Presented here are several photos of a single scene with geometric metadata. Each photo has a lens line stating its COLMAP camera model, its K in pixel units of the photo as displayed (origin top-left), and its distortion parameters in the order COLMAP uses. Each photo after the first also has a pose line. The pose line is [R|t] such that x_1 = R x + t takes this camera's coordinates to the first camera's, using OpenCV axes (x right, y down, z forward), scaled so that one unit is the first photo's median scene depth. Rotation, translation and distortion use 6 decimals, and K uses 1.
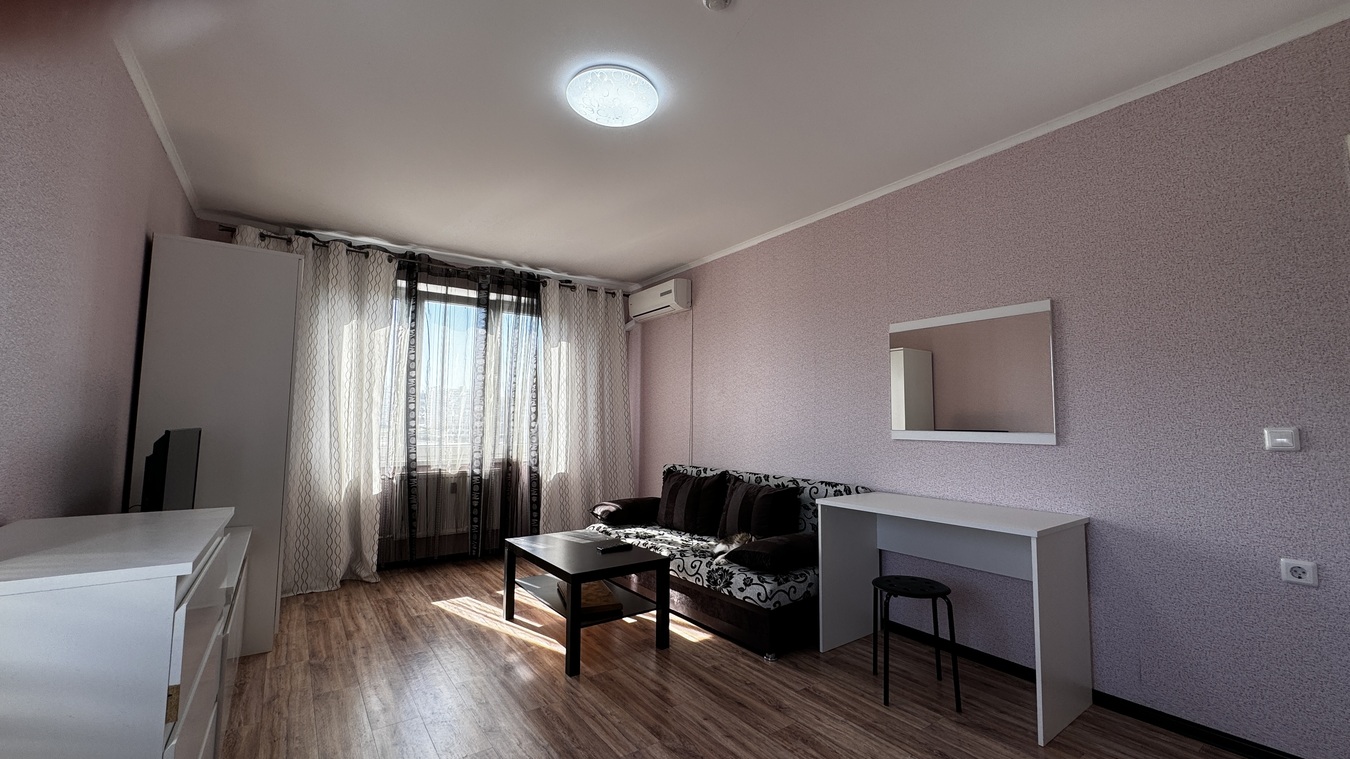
lens RADIAL K [[538.2, 0, 676.0], [0, 538.2, 384.6], [0, 0, 1]] dist [-0.002205, -0.000153]
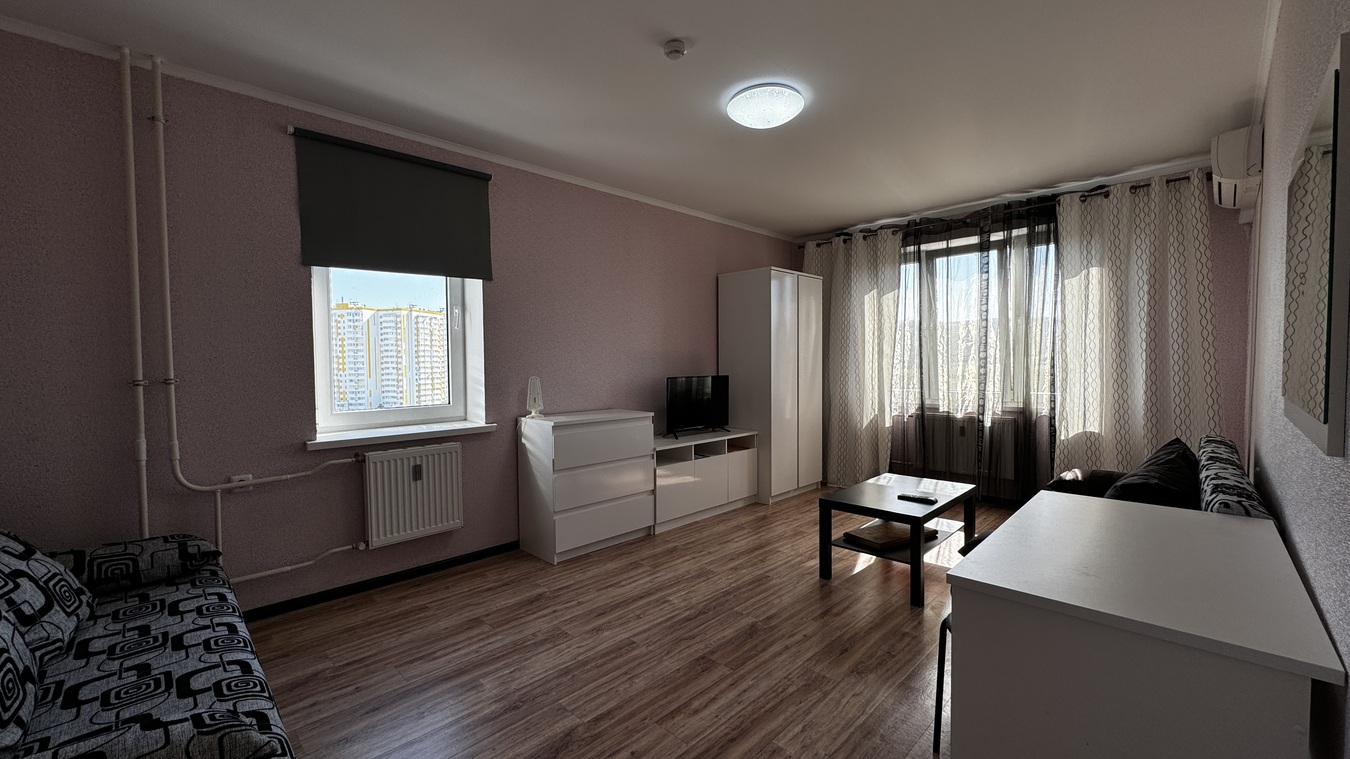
lens RADIAL K [[538.2, 0, 674.6], [0, 538.2, 381.3], [0, 0, 1]] dist [-0.002205, -0.000153]
pose [[0.161906, 0.025148, -0.986486, 0.525787], [0.081026, 0.995961, 0.038688, 0.008242], [0.983474, -0.086195, 0.159214, 0.276478]]
